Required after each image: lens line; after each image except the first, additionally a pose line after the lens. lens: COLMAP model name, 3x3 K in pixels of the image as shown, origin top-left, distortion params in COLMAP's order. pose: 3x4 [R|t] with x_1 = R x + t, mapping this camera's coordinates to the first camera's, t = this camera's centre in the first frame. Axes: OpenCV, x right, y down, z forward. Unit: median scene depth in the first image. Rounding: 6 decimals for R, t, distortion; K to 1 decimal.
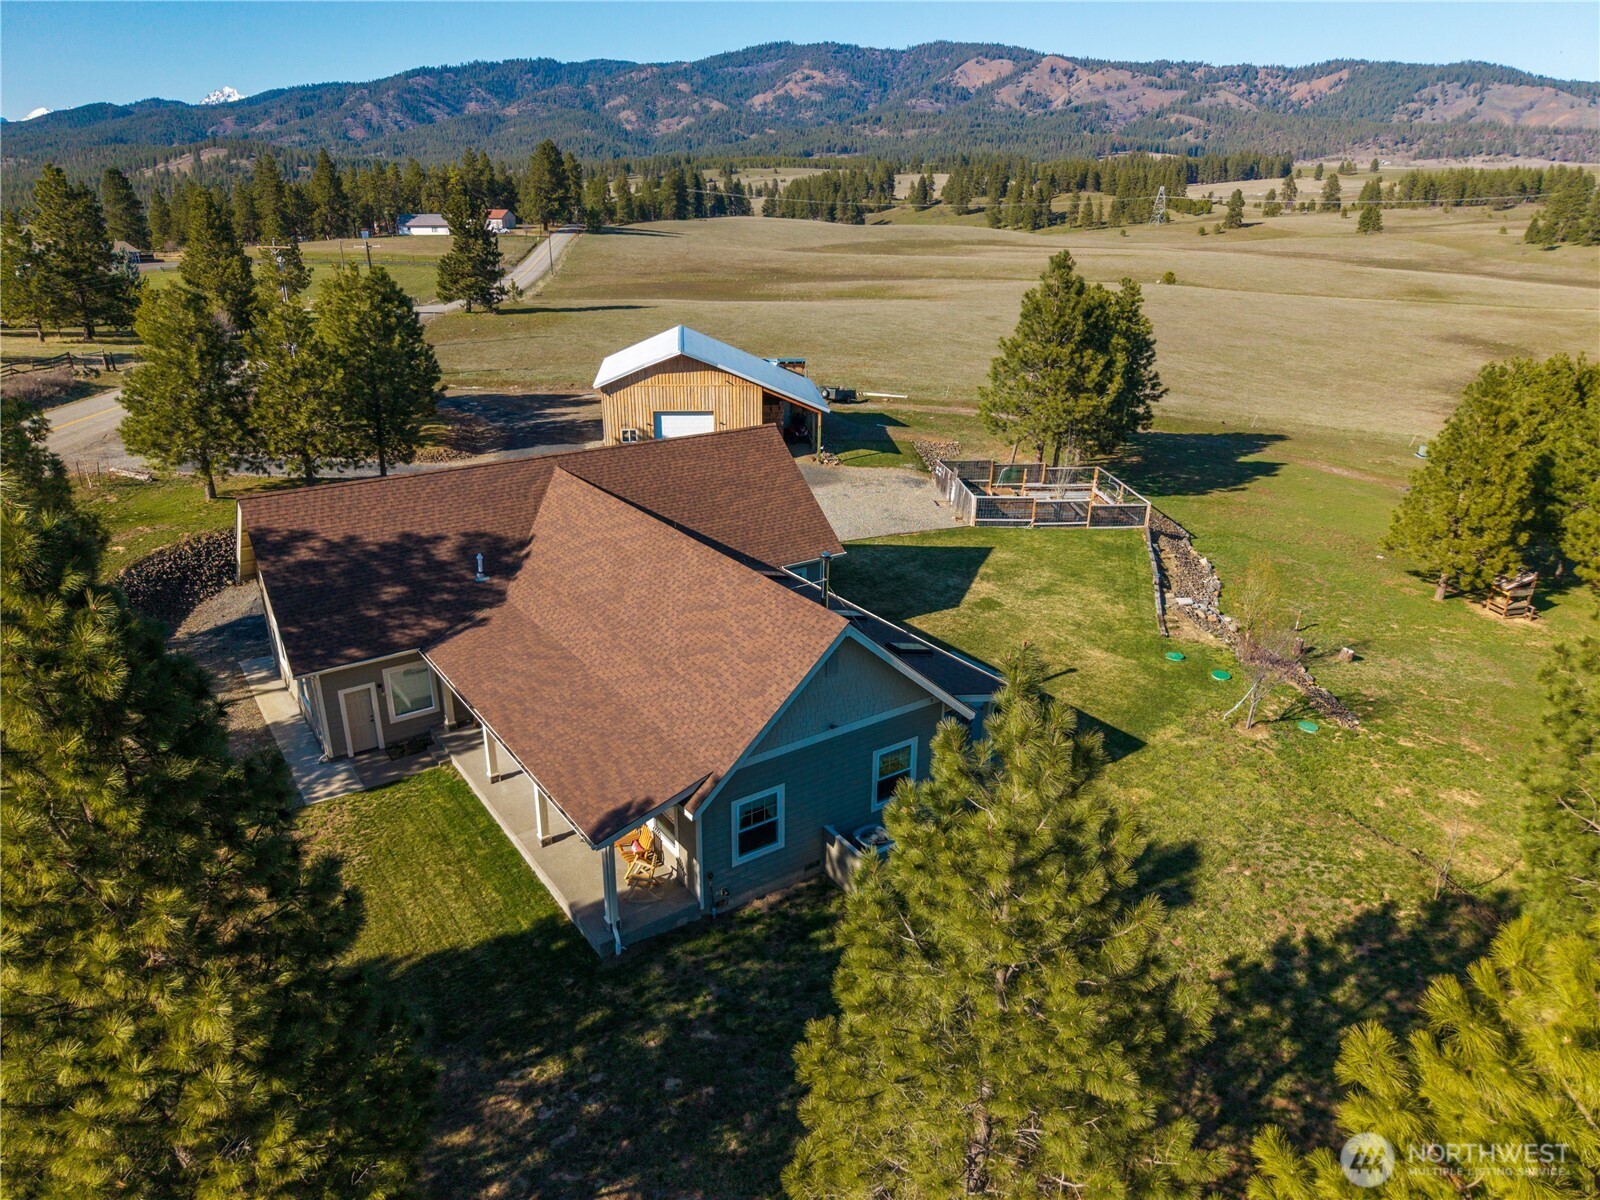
lens RADIAL K [[1064.8, 0, 800.0], [0, 1064.8, 600.0], [0, 0, 1]] dist [0.031111, -0.002269]
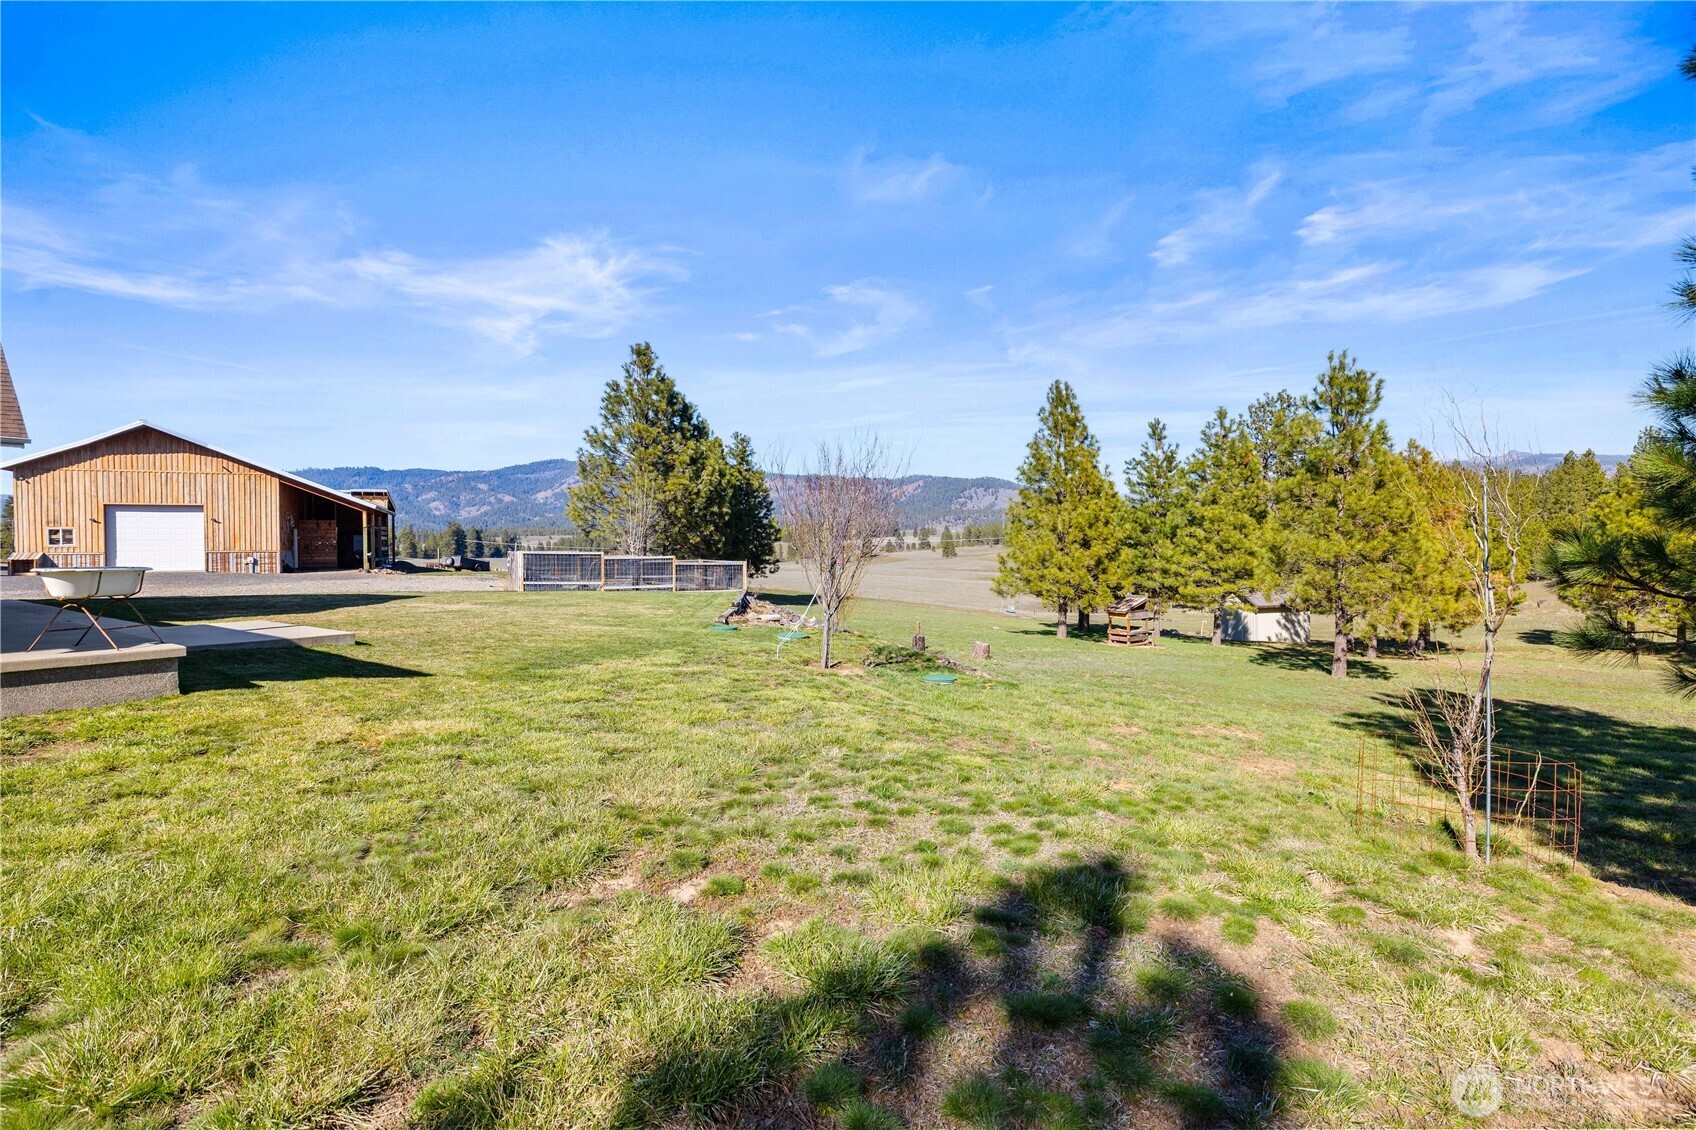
lens RADIAL K [[803.2, 0, 848.0], [0, 803.2, 565.0], [0, 0, 1]] dist [0.001217, 0.000597]
pose [[0.943812, -0.013789, 0.330195, 0.390125], [0.123767, 0.941166, -0.314465, 0.243879], [-0.306433, 0.337663, 0.889990, 0.831116]]
